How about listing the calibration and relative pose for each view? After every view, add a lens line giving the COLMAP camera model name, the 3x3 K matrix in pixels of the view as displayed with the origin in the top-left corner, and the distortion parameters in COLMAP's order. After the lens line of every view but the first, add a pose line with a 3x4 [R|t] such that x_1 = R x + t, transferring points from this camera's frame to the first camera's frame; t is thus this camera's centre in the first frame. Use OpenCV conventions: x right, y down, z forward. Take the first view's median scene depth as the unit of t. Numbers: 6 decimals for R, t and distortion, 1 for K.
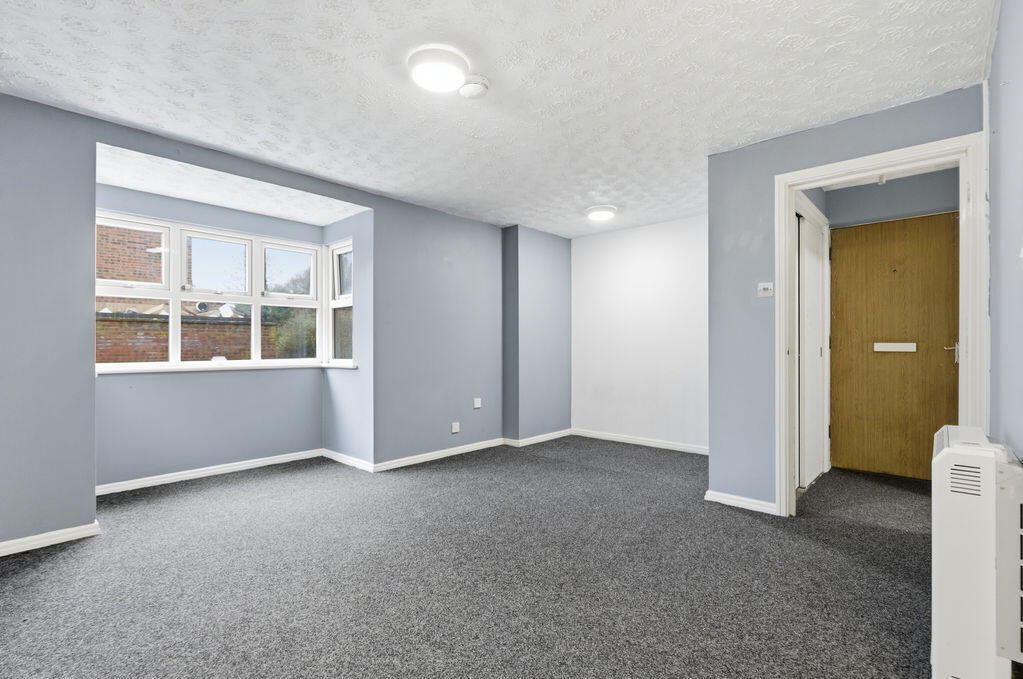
lens RADIAL K [[469.6, 0, 507.3], [0, 469.6, 344.3], [0, 0, 1]] dist [0.001940, -0.000262]
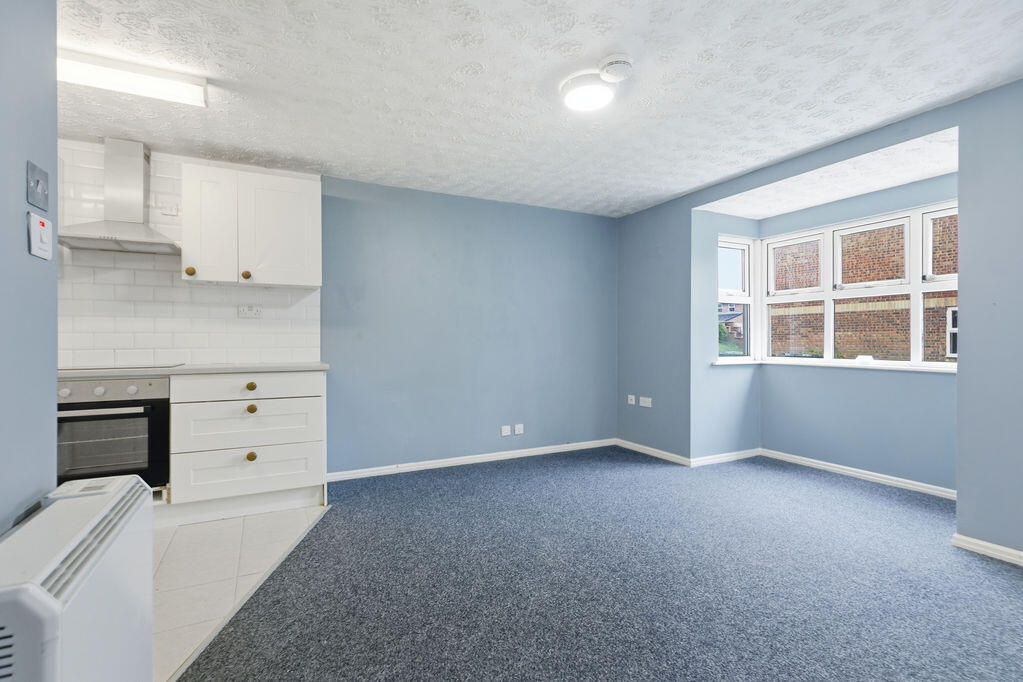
lens RADIAL K [[469.6, 0, 510.2], [0, 469.6, 339.2], [0, 0, 1]] dist [0.001940, -0.000262]
pose [[-0.340947, -0.001905, -0.940081, 0.613814], [0.004112, 0.999985, -0.003517, -0.004930], [0.940073, -0.005065, -0.340934, 0.787760]]
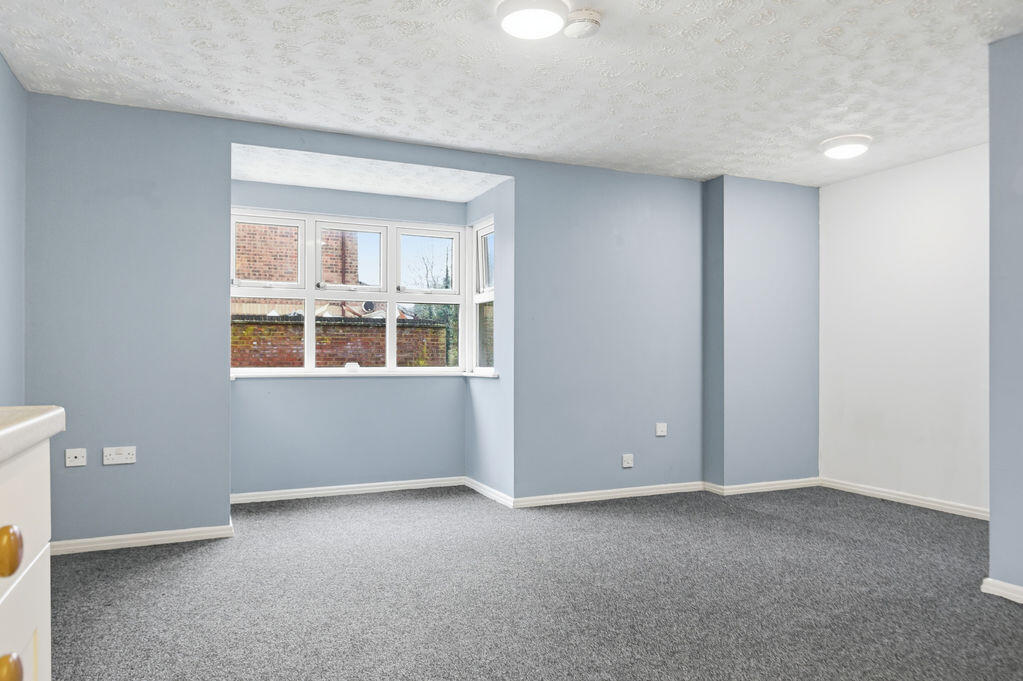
lens RADIAL K [[690.7, 0, 505.5], [0, 690.7, 350.8], [0, 0, 1]] dist [0.003789, -0.002665]
pose [[0.920509, -0.001104, -0.390719, 0.191456], [-0.000223, 0.999994, -0.003350, 0.011995], [0.390721, 0.003171, 0.920504, -0.099505]]
